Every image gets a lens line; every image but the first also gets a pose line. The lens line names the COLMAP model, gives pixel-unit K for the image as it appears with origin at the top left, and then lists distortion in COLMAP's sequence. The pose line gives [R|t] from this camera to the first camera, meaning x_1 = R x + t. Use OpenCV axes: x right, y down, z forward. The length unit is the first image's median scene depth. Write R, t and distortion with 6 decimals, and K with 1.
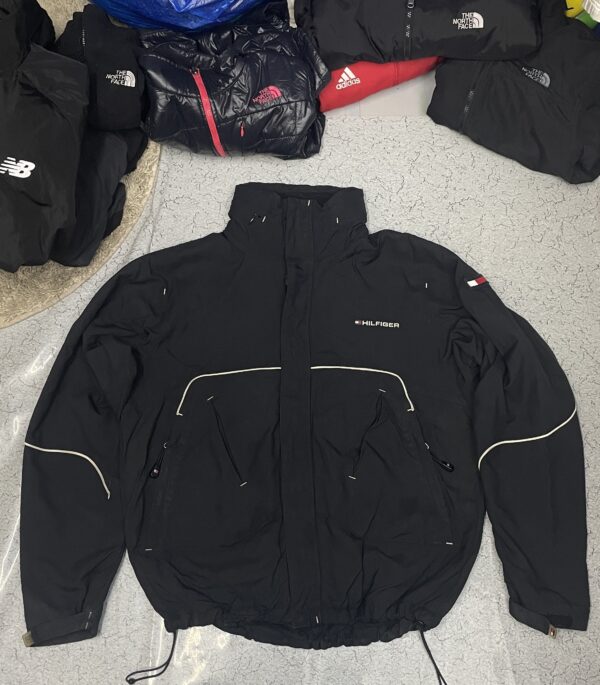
lens RADIAL K [[733.1, 0, 298.2], [0, 733.1, 359.1], [0, 0, 1]] dist [0.003321, 0.000000]
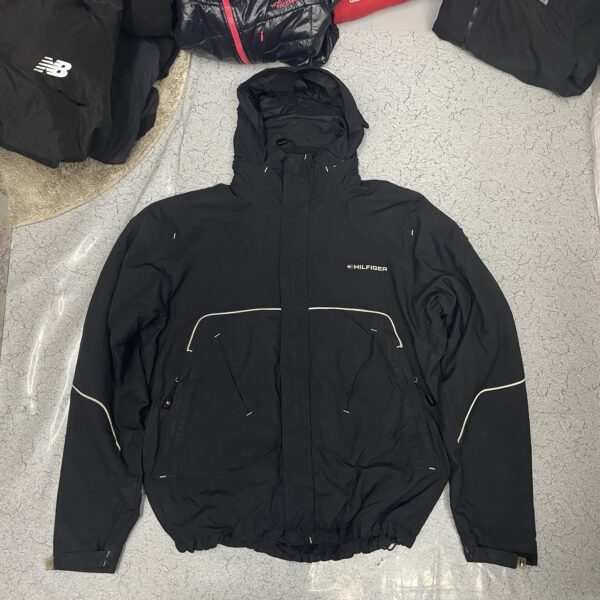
lens RADIAL K [[556.0, 0, 301.1], [0, 556.0, 295.5], [0, 0, 1]] dist [-0.007881, 0.000000]
pose [[0.999858, 0.016349, 0.003977, -0.019433], [-0.016631, 0.996168, 0.085868, -0.005099], [-0.002558, -0.085922, 0.996299, 0.140889]]
